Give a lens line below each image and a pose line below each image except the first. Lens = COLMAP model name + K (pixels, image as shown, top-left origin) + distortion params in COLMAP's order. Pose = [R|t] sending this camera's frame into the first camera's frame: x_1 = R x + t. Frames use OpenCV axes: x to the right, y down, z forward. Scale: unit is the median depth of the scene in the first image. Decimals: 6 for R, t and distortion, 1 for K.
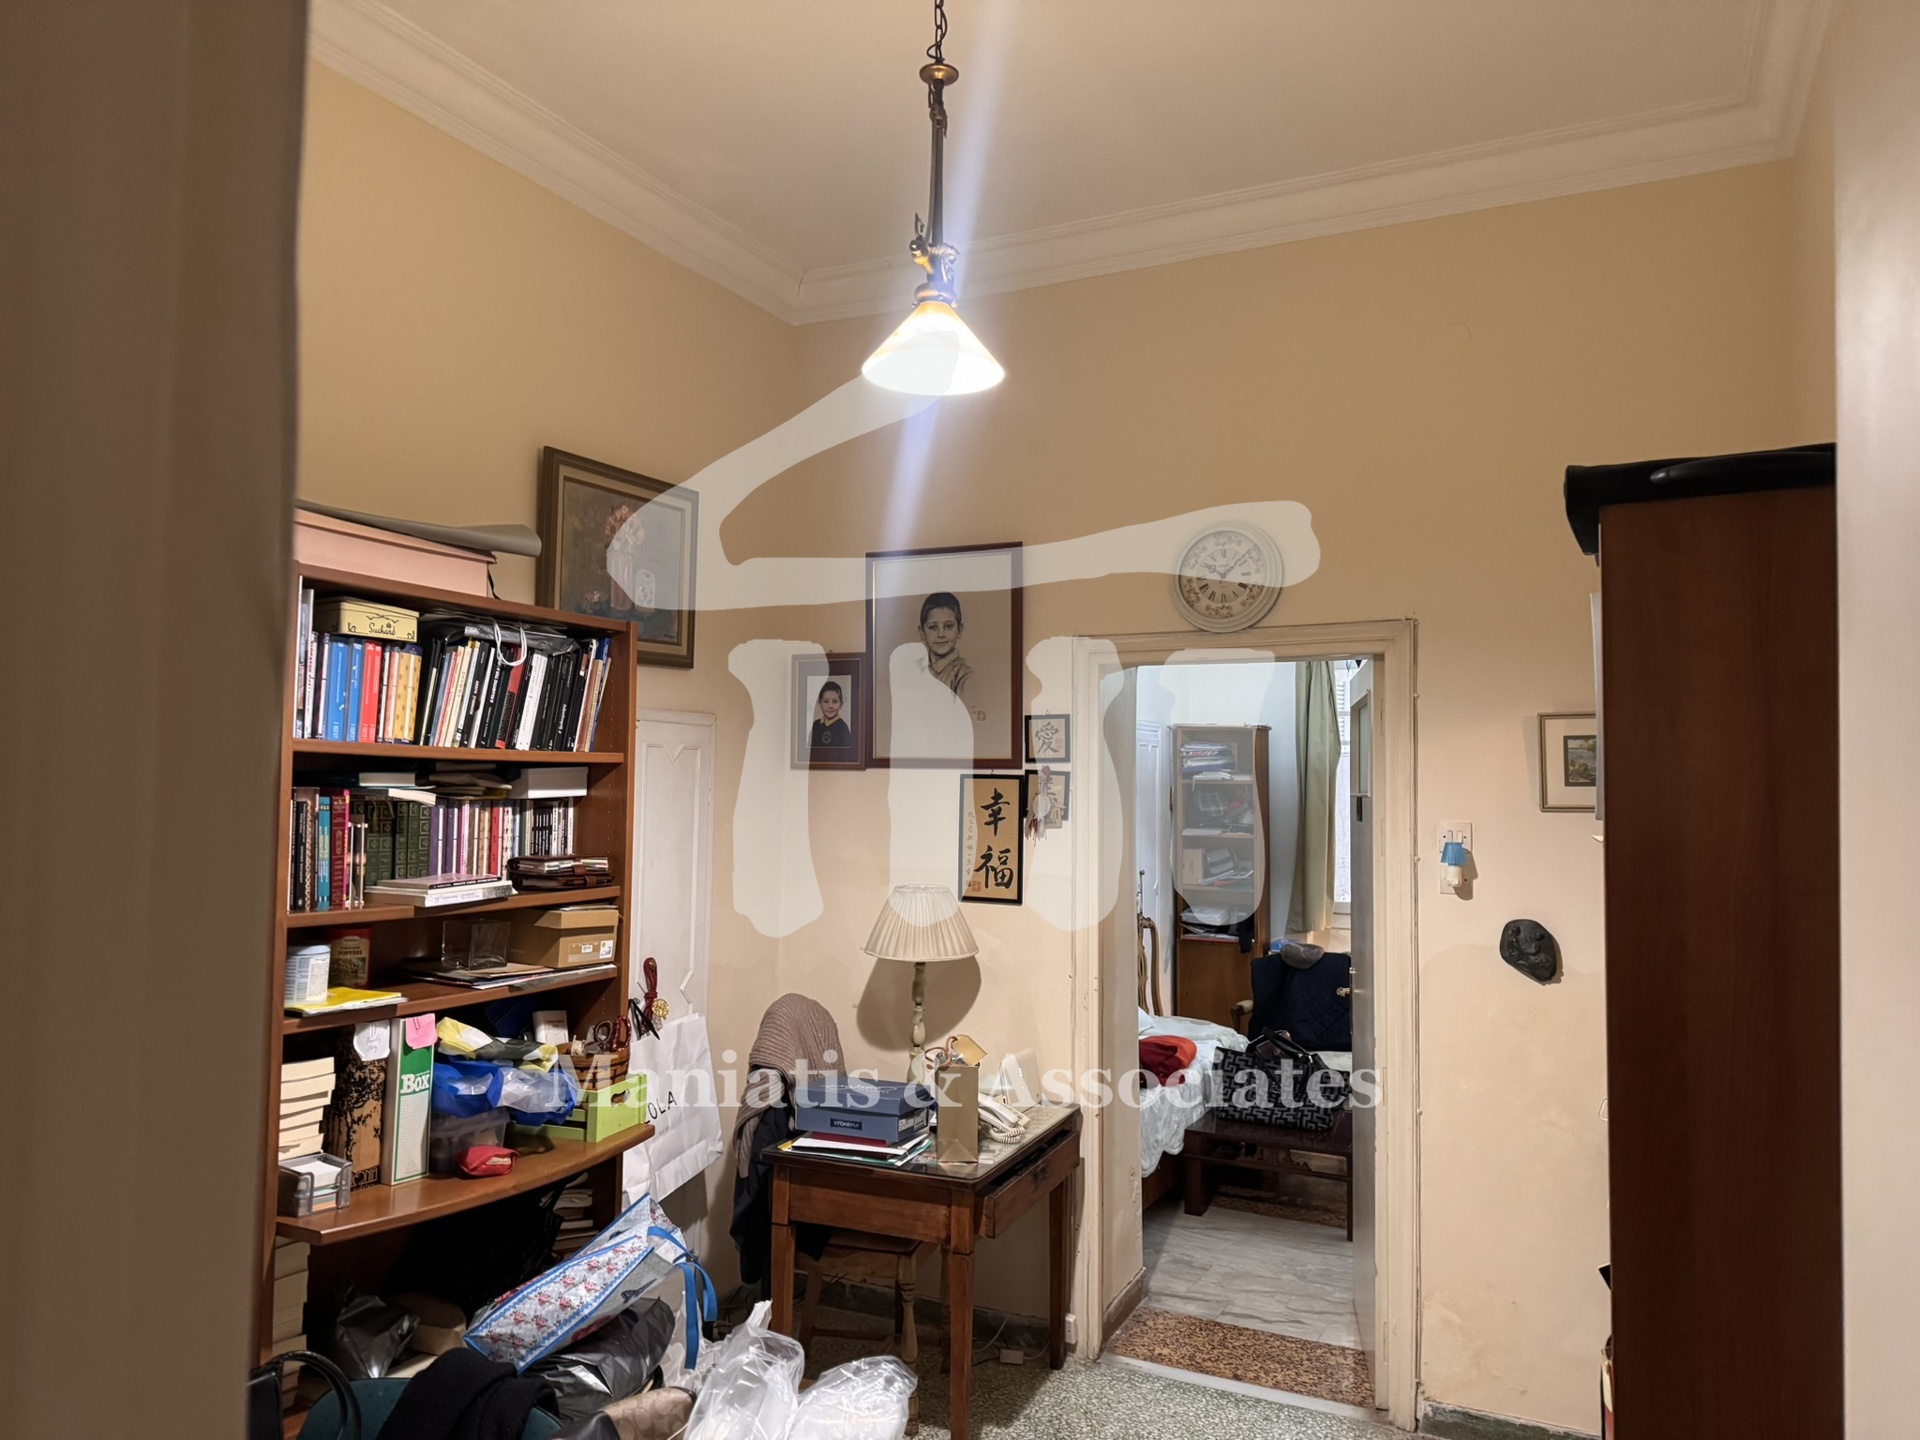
lens RADIAL K [[1356.6, 0, 960.0], [0, 1356.6, 720.0], [0, 0, 1]] dist [0.189788, -0.056260]
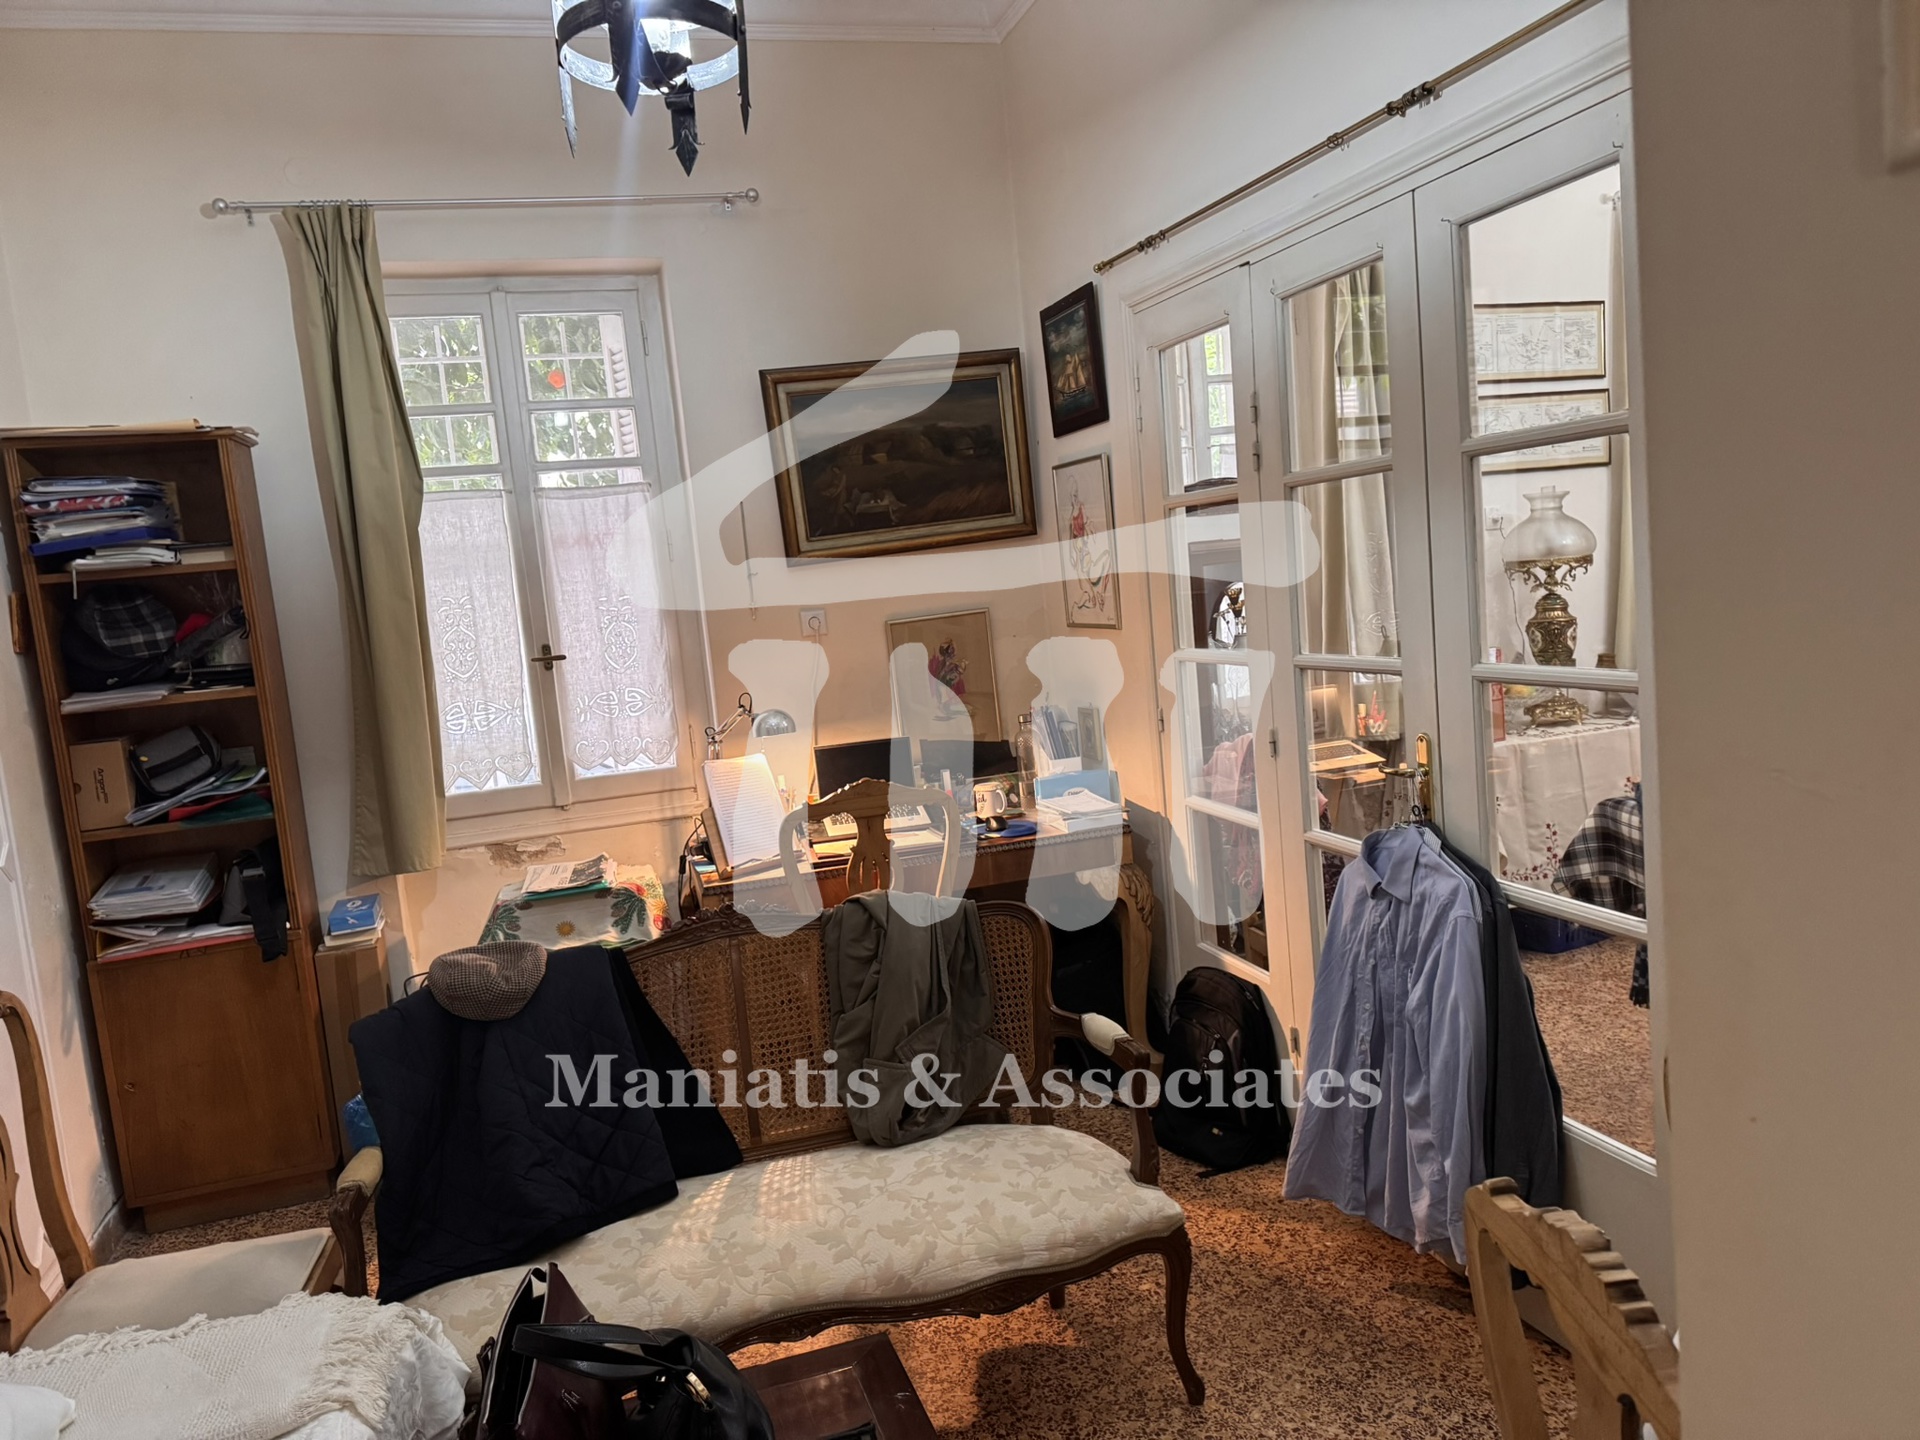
lens RADIAL K [[1339.2, 0, 949.6], [0, 1339.2, 719.5], [0, 0, 1]] dist [0.041800, -0.053816]
pose [[0.719355, -0.152818, 0.677625, 0.096789], [0.066769, 0.986196, 0.151525, 0.051707], [-0.691426, -0.063756, 0.719628, 0.635215]]
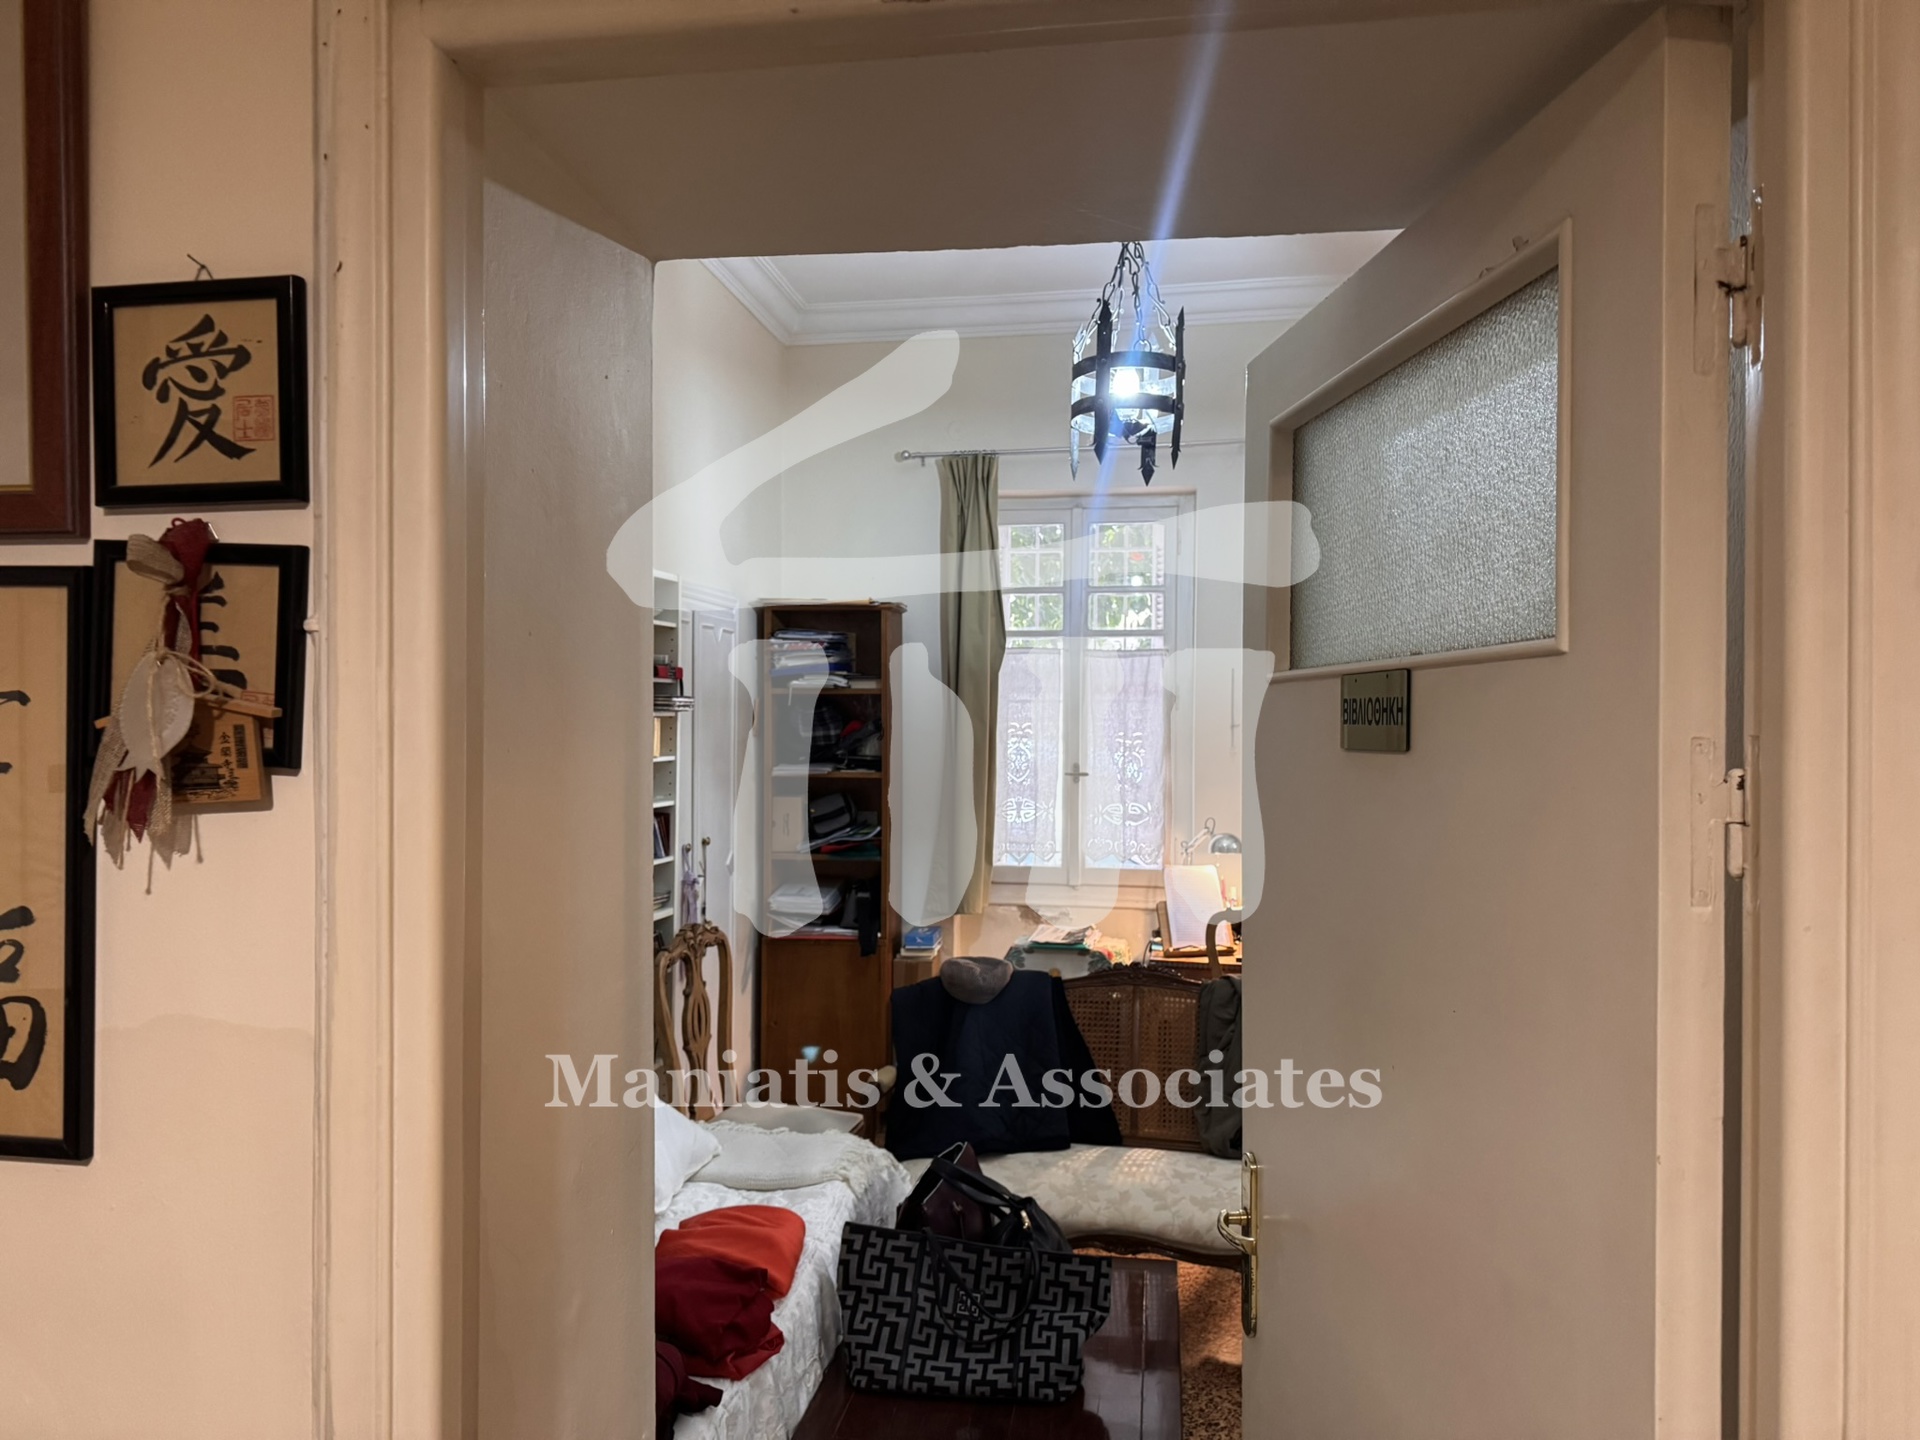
lens RADIAL K [[1339.2, 0, 949.6], [0, 1339.2, 719.5], [0, 0, 1]] dist [0.041800, -0.053816]
pose [[0.955154, -0.008451, 0.295989, 0.068660], [-0.006537, 0.998747, 0.049611, 0.032231], [-0.296038, -0.049321, 0.953902, 0.456603]]
